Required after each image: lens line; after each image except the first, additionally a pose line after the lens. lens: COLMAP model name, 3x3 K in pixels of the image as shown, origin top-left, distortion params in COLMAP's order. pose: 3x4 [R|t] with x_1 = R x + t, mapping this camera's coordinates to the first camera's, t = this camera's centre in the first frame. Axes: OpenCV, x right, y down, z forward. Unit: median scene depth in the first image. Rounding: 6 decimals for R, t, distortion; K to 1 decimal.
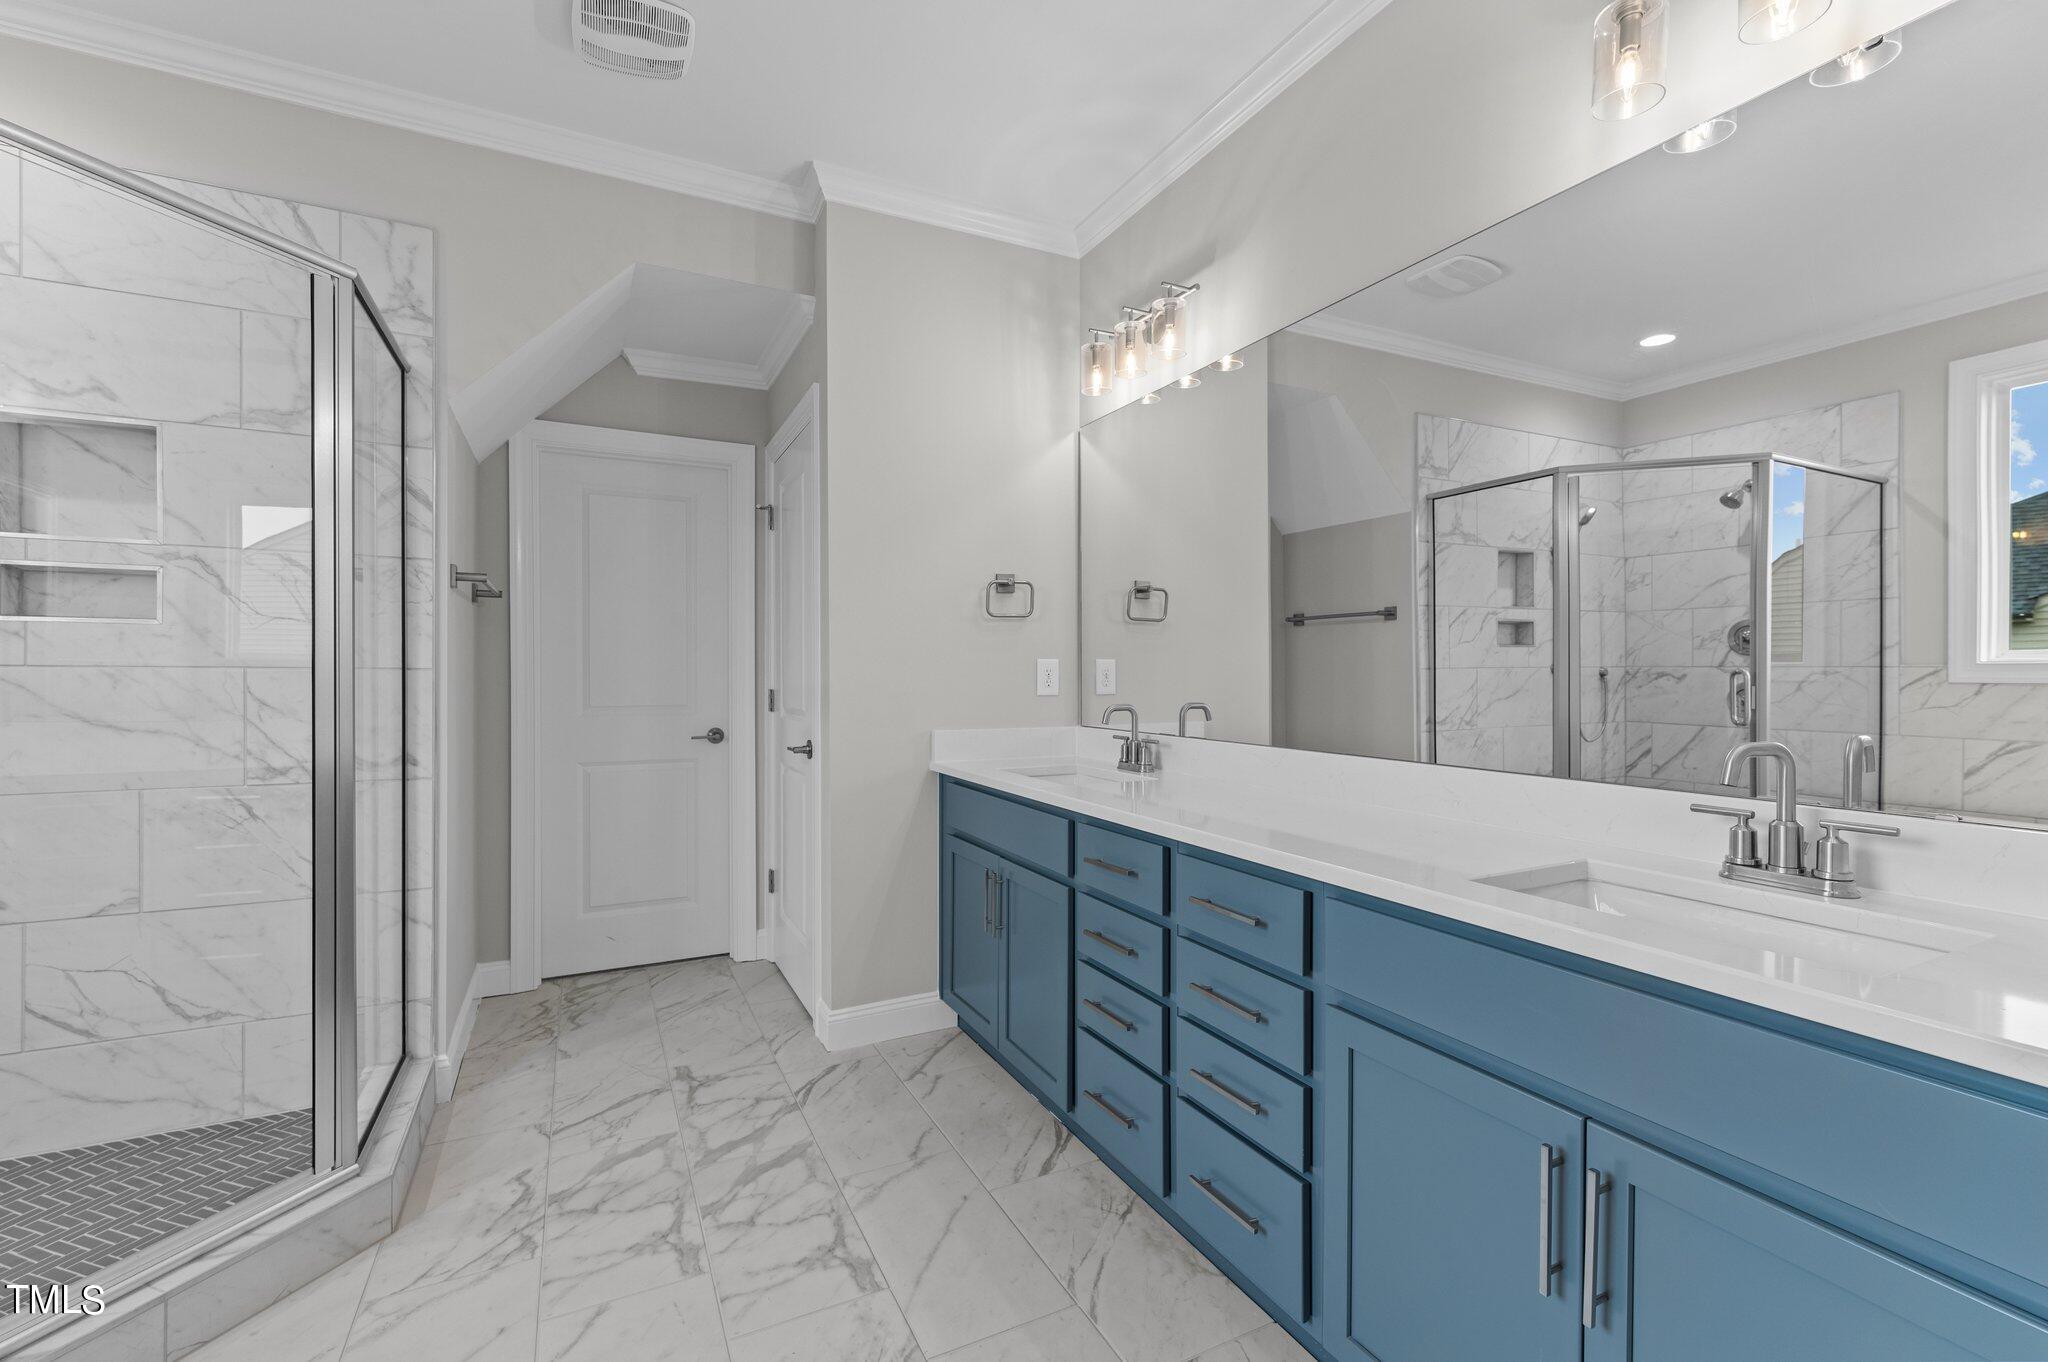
lens RADIAL K [[876.5, 0, 1019.7], [0, 876.5, 675.3], [0, 0, 1]] dist [0.003380, -0.001524]
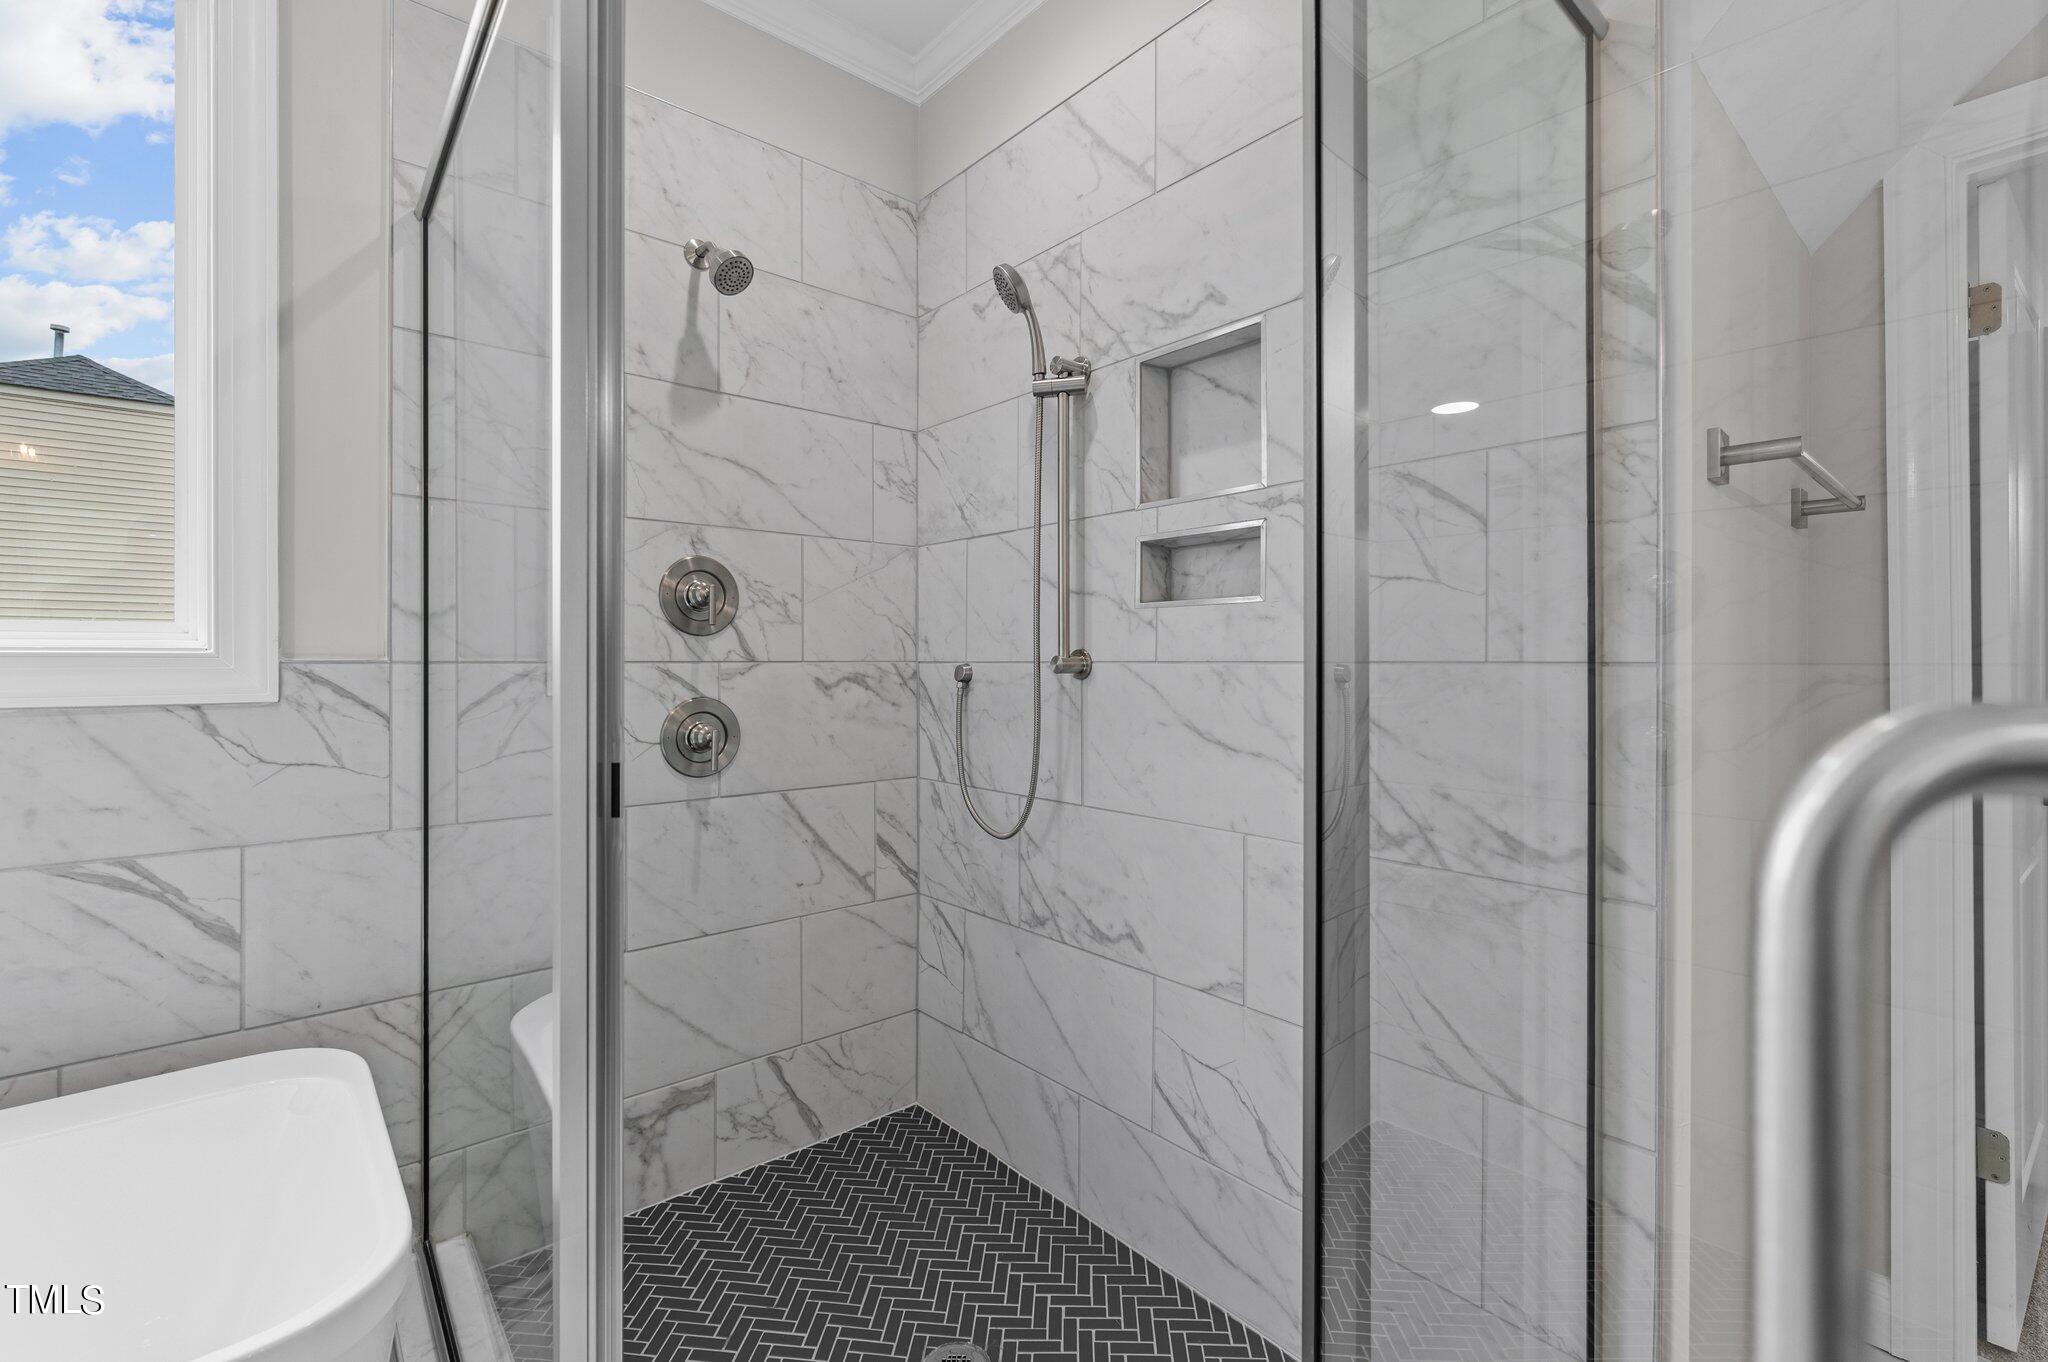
lens RADIAL K [[876.5, 0, 1019.1], [0, 876.5, 662.4], [0, 0, 1]] dist [0.003380, -0.001524]
pose [[0.235812, -0.003545, -0.971792, -0.343429], [0.001068, 0.999994, -0.003389, -0.007316], [0.971798, -0.000239, 0.235814, 0.641594]]
